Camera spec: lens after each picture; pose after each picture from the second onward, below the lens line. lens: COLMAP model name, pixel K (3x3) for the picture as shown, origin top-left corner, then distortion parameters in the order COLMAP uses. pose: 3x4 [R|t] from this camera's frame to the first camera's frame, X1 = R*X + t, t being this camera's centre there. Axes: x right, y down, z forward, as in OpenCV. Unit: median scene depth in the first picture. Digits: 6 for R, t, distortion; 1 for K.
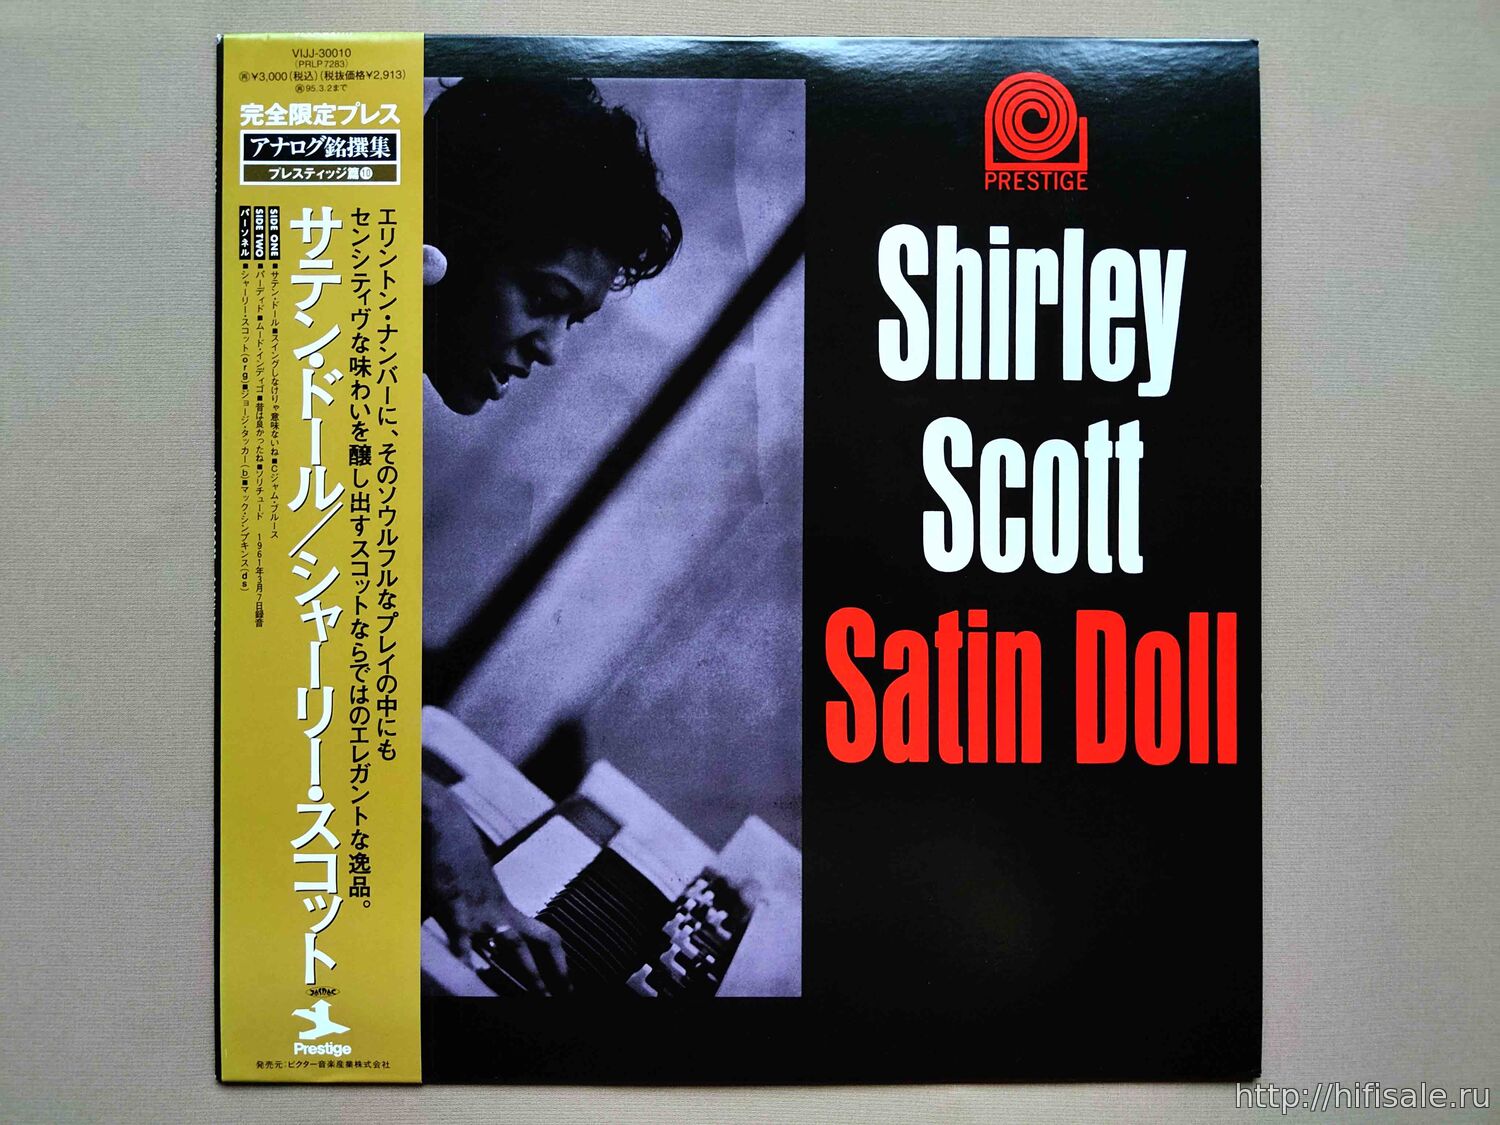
lens RADIAL K [[1039.1, 0, 748.0], [0, 1039.1, 567.0], [0, 0, 1]] dist [-0.004345, -0.008189]
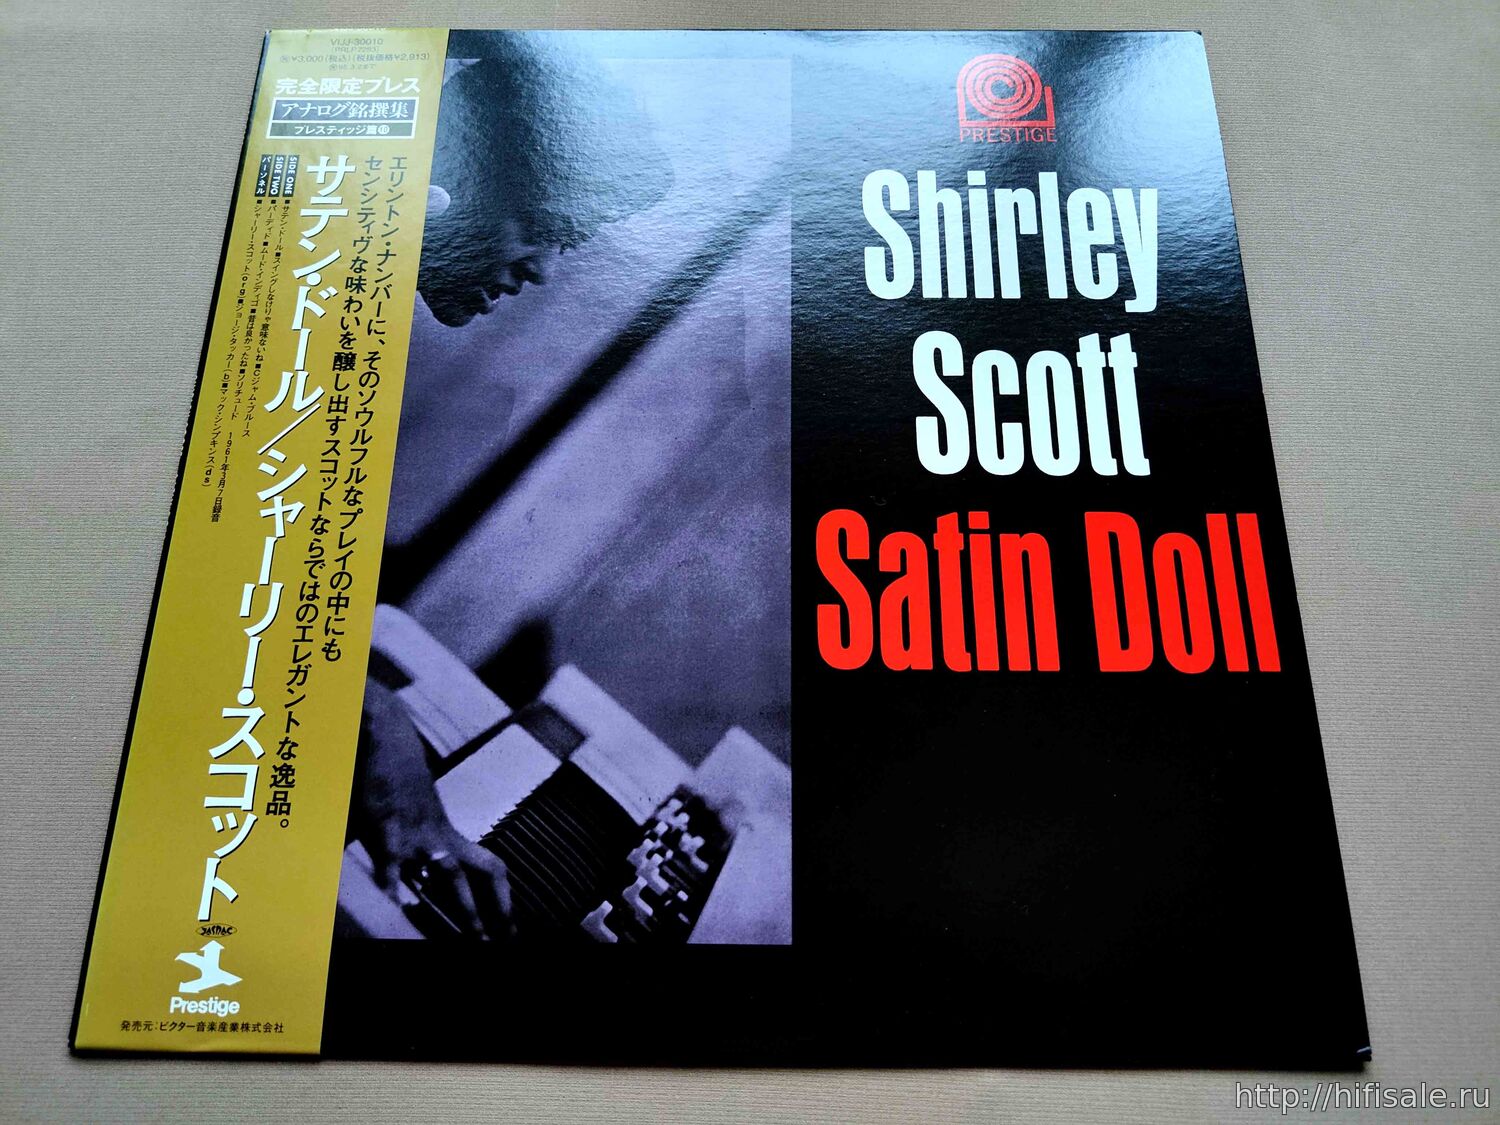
lens RADIAL K [[1039.1, 0, 745.3], [0, 1039.1, 563.8], [0, 0, 1]] dist [-0.004345, -0.008189]
pose [[0.999865, 0.003676, -0.016003, 0.026526], [-0.008476, 0.950286, -0.311262, 0.381401], [0.014063, 0.311355, 0.950190, 0.121774]]
